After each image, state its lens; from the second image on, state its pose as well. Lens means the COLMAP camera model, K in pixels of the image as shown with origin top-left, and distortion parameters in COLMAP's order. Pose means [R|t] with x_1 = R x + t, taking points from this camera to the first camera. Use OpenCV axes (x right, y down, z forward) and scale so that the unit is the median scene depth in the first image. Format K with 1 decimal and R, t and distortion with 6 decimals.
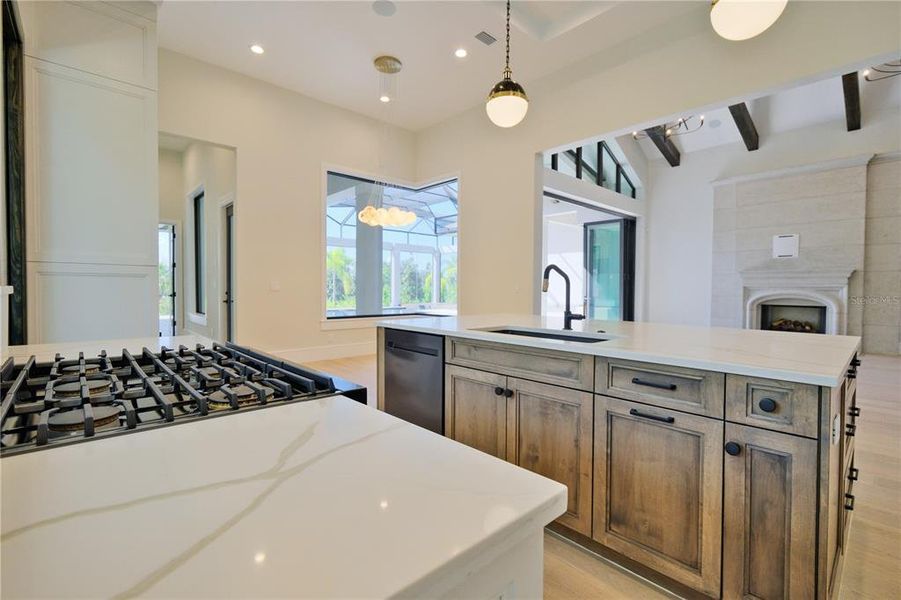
lens RADIAL K [[406.5, 0, 451.2], [0, 406.5, 295.8], [0, 0, 1]] dist [0.000693, 0.000389]
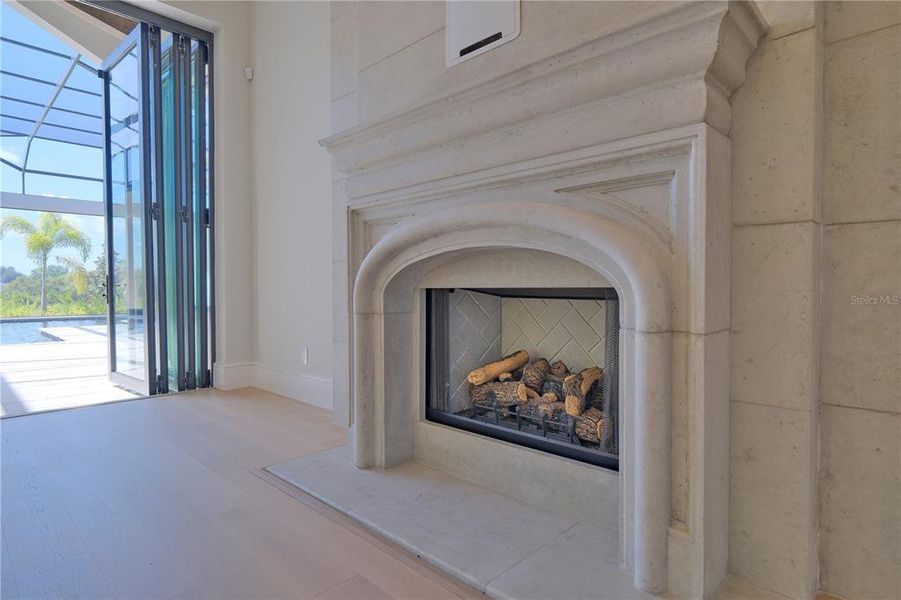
lens RADIAL K [[501.9, 0, 453.8], [0, 501.9, 293.9], [0, 0, 1]] dist [-0.006395, -0.000617]
pose [[0.998489, -0.014938, 0.052880, 0.779851], [0.015307, 0.999861, -0.006572, 0.026892], [-0.052774, 0.007372, 0.998579, 0.741115]]
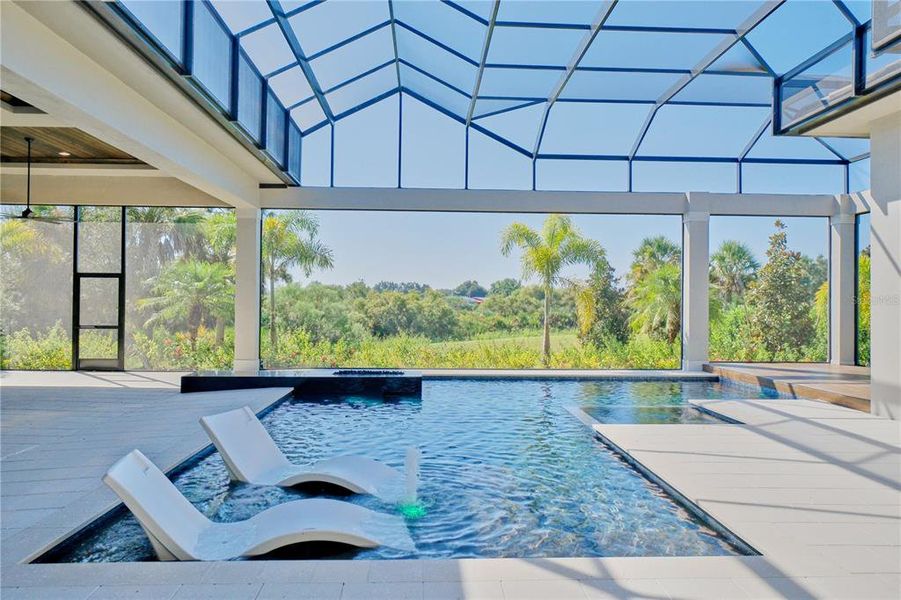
lens RADIAL K [[651.0, 0, 450.5], [0, 651.0, 300.0], [0, 0, 1]] dist [0.007973, -0.000344]
pose [[0.764560, -0.002154, -0.644549, 0.197217], [-0.016965, 0.999581, -0.023464, -0.056709], [0.644329, 0.028875, 0.764203, 1.269272]]
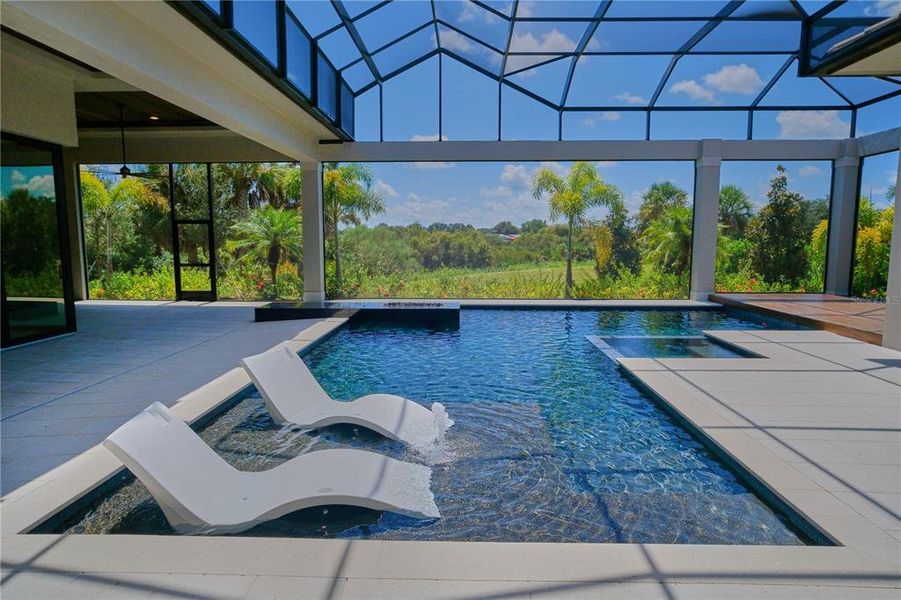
lens RADIAL K [[501.9, 0, 453.8], [0, 501.9, 293.9], [0, 0, 1]] dist [-0.006395, -0.000617]
pose [[0.716354, 0.069932, -0.694223, 0.096158], [-0.009001, 0.995808, 0.091023, -0.070751], [0.697679, -0.058956, 0.713981, 1.410396]]
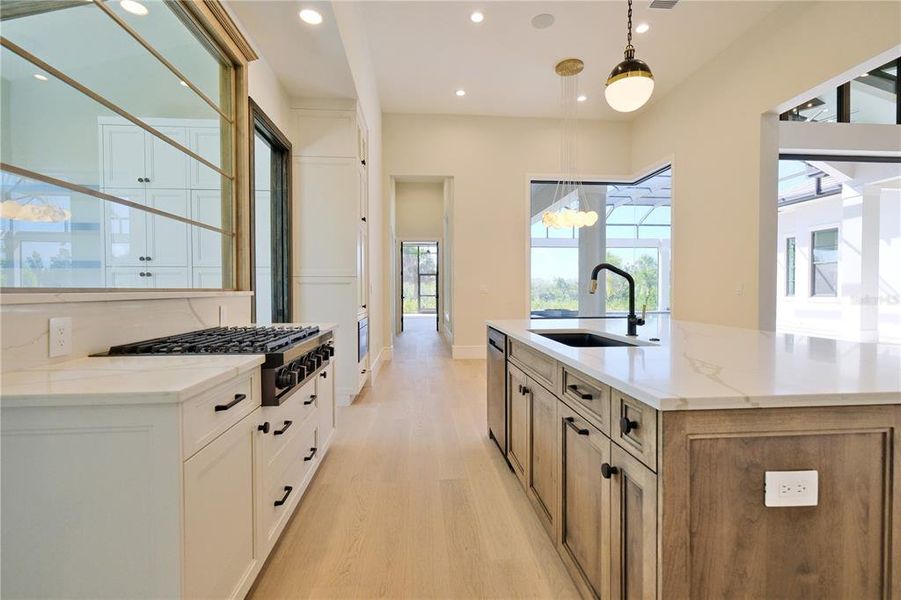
lens RADIAL K [[411.8, 0, 450.2], [0, 411.8, 296.3], [0, 0, 1]] dist [-0.001982, -0.000149]
pose [[0.789407, 0.001047, -0.613869, 0.140369], [-0.003758, 0.999988, -0.003127, 0.000333], [0.613859, 0.004775, 0.789401, 0.012661]]
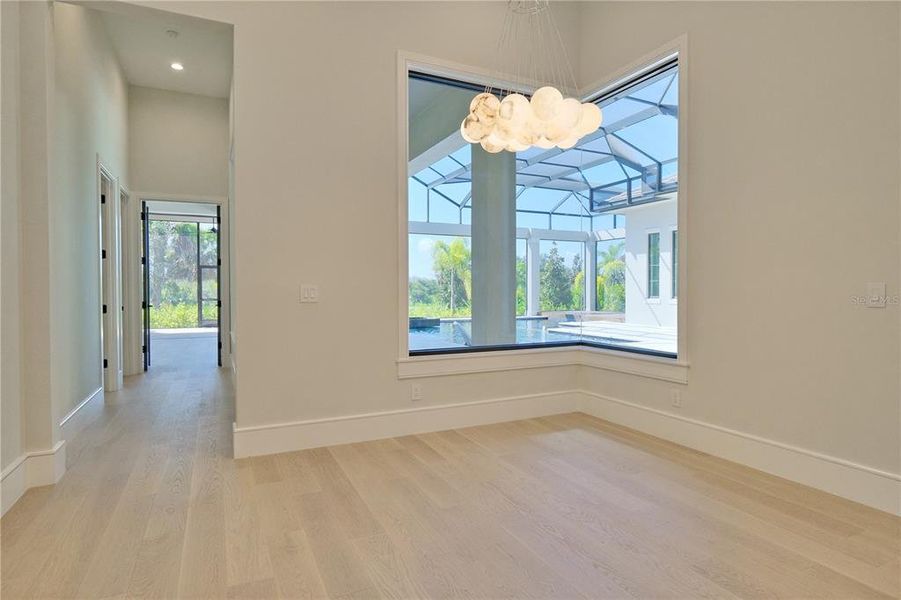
lens RADIAL K [[501.9, 0, 453.8], [0, 501.9, 293.9], [0, 0, 1]] dist [-0.006395, -0.000617]
pose [[0.958343, -0.004564, -0.285584, -0.050156], [0.001606, 0.999943, -0.010591, -0.010701], [0.285615, 0.009691, 0.958295, 0.297120]]
